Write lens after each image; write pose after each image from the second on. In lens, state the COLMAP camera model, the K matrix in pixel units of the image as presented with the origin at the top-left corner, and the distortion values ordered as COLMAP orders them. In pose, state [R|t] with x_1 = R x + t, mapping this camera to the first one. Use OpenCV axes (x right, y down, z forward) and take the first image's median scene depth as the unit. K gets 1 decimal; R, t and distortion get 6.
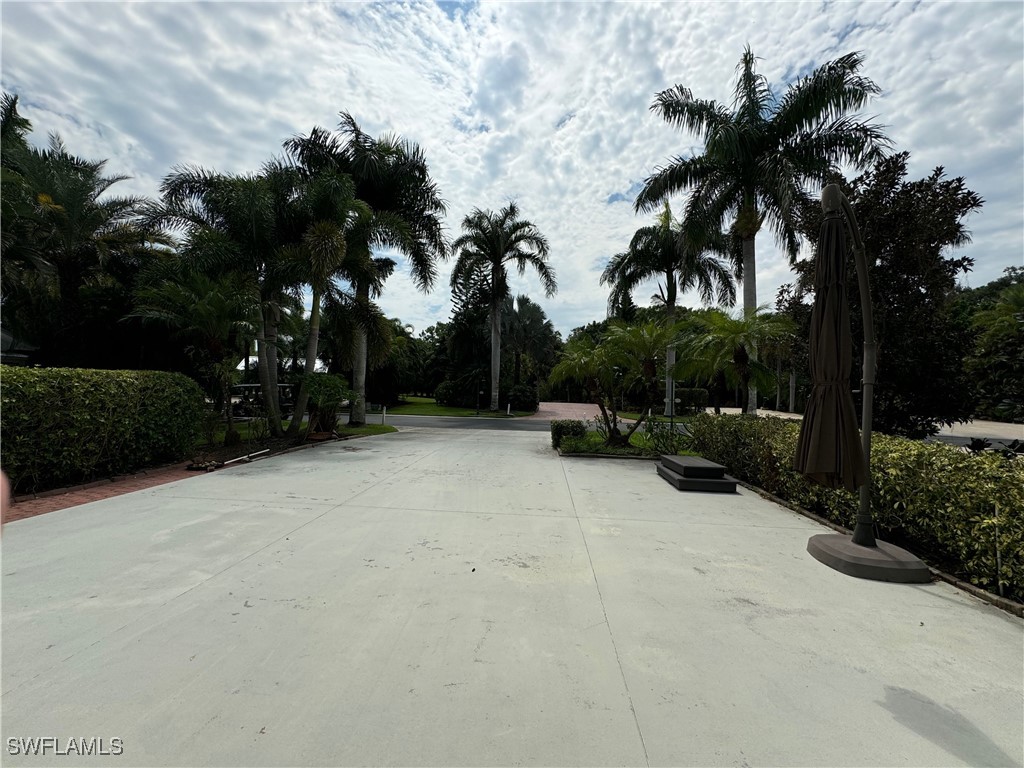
lens RADIAL K [[409.9, 0, 511.9], [0, 409.9, 373.1], [0, 0, 1]] dist [-0.000923, 0.000779]
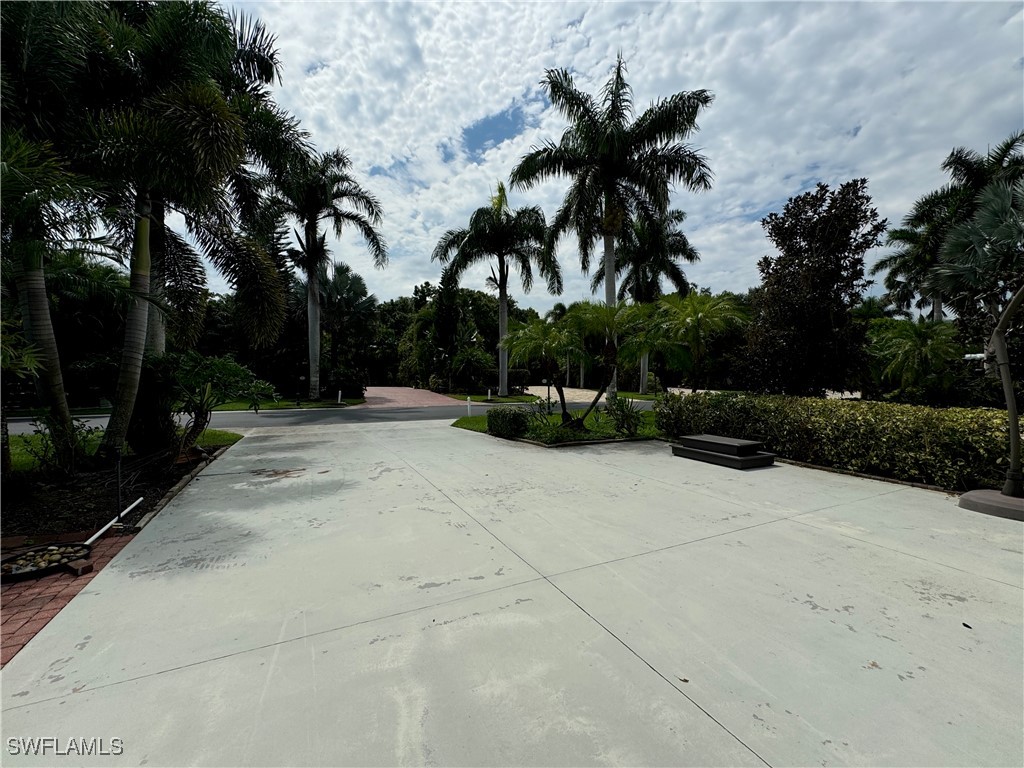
lens RADIAL K [[409.9, 0, 500.7], [0, 409.9, 382.9], [0, 0, 1]] dist [-0.000923, 0.000779]
pose [[0.861994, -0.034983, 0.505710, -0.255514], [-0.000153, 0.997598, 0.069270, -0.001059], [-0.506918, -0.059787, 0.859918, 0.178121]]
